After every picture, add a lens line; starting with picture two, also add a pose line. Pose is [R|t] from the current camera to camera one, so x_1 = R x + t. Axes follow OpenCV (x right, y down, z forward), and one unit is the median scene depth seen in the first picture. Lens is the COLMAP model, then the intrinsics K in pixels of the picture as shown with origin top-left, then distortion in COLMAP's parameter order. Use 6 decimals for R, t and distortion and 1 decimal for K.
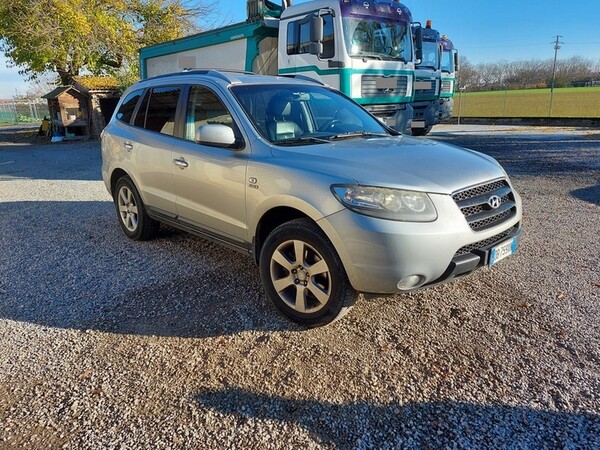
lens RADIAL K [[425.4, 0, 299.8], [0, 425.4, 225.5], [0, 0, 1]] dist [0.057093, -0.043340]
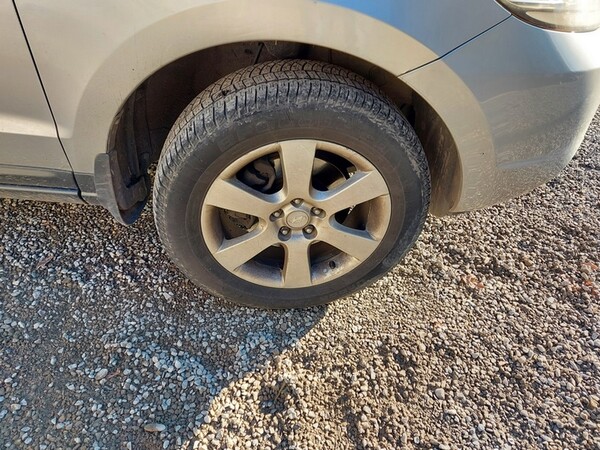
lens RADIAL K [[425.4, 0, 300.7], [0, 425.4, 223.9], [0, 0, 1]] dist [0.057093, -0.043340]
pose [[0.726670, -0.419112, 0.544330, -0.214373], [0.133472, 0.863378, 0.486583, -0.073087], [-0.673896, -0.280932, 0.683331, 0.717655]]
